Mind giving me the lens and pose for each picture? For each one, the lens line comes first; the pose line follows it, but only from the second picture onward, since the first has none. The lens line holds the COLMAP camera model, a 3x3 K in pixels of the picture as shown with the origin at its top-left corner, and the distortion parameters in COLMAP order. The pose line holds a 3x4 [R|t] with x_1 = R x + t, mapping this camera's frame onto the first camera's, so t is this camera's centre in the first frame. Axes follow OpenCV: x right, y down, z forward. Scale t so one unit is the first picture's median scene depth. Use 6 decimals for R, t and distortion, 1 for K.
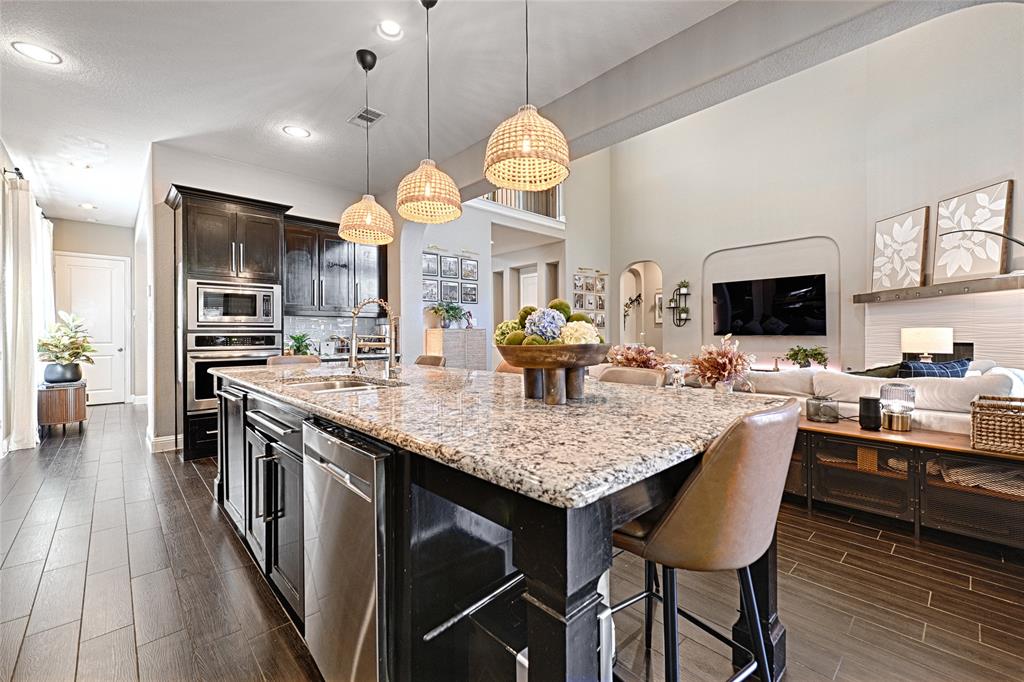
lens RADIAL K [[413.9, 0, 512.5], [0, 413.9, 336.8], [0, 0, 1]] dist [0.002911, 0.000195]
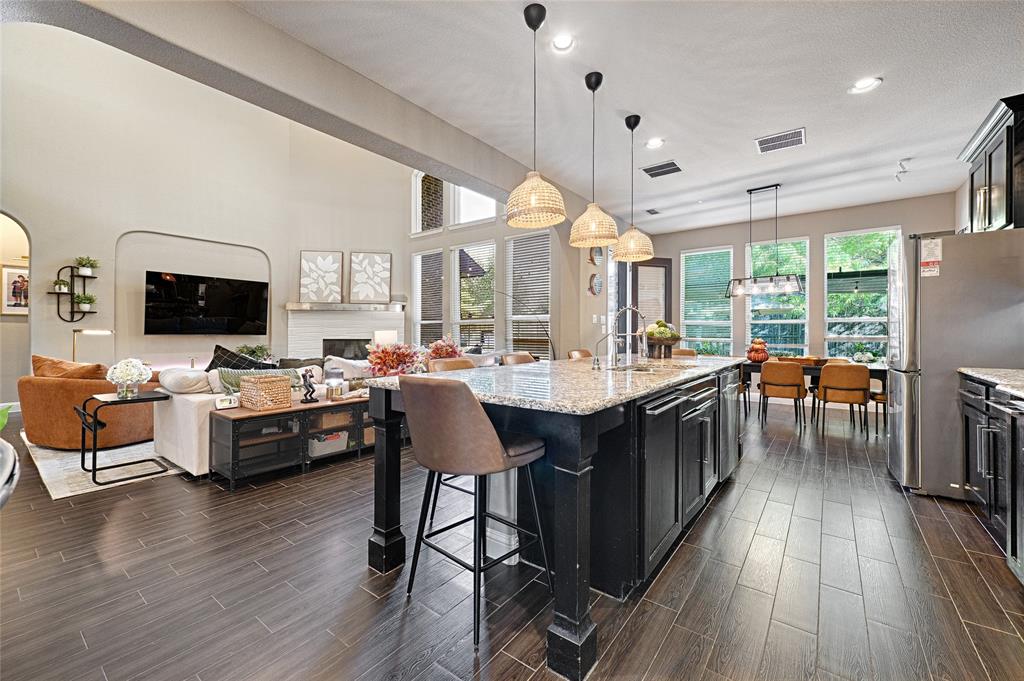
lens RADIAL K [[419.1, 0, 511.3], [0, 419.1, 334.4], [0, 0, 1]] dist [-0.003659, -0.000084]
pose [[-0.150719, 0.004054, 0.988568, -0.583998], [0.002441, 0.999990, -0.003729, 0.001272], [-0.988574, 0.001851, -0.150727, 0.554729]]
